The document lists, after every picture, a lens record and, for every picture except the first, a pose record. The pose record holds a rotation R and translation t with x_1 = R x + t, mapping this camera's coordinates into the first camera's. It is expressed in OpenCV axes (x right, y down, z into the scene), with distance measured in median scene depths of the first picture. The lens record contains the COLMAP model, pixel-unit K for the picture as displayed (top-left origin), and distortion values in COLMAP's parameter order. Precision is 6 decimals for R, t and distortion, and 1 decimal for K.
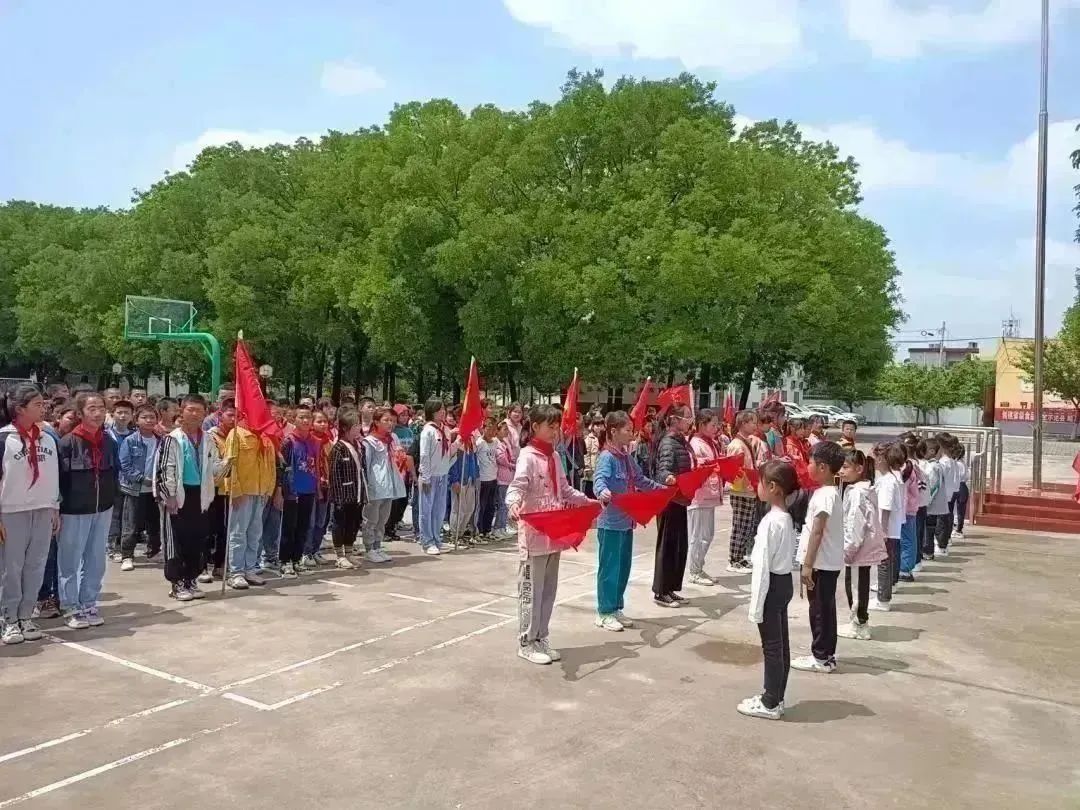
lens RADIAL K [[853.3, 0, 548.7], [0, 853.3, 396.6], [0, 0, 1]] dist [-0.042938, 0.009200]
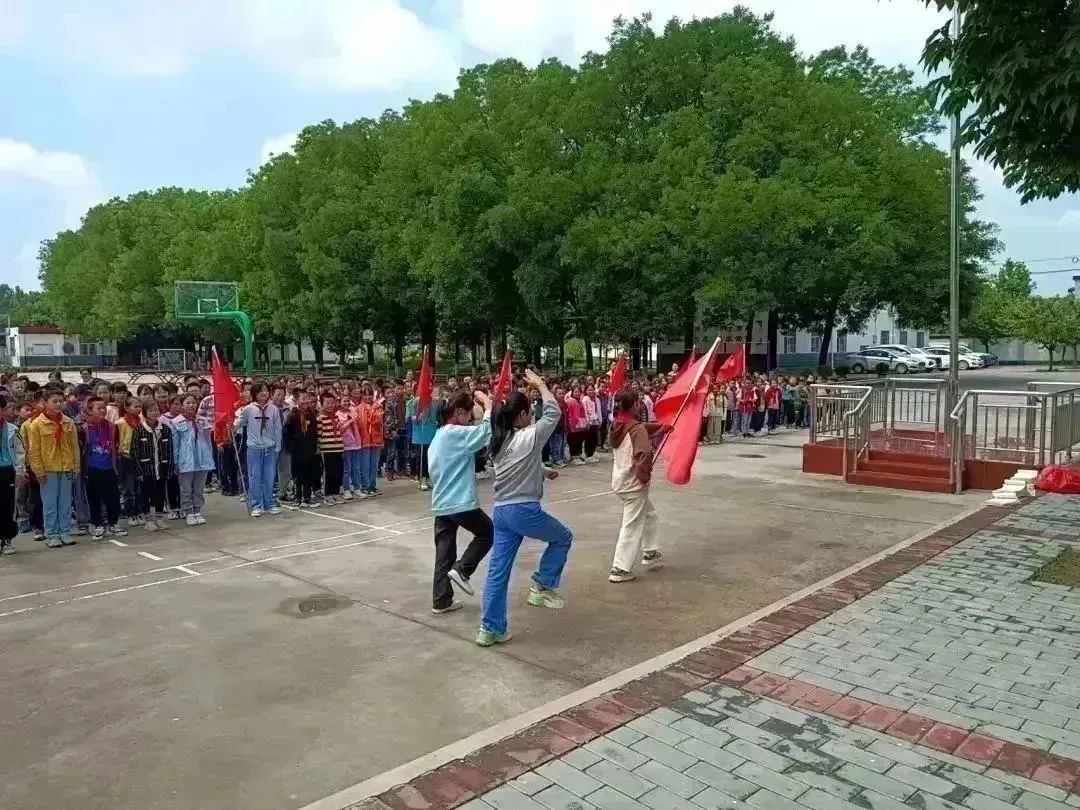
lens RADIAL K [[856.3, 0, 540.0], [0, 856.3, 405.0], [0, 0, 1]] dist [0.065918, -0.316063]
pose [[0.971769, -0.020239, -0.235065, 0.155032], [0.038395, 0.996598, 0.072922, -0.013342], [0.232790, -0.079889, 0.969240, -0.015994]]
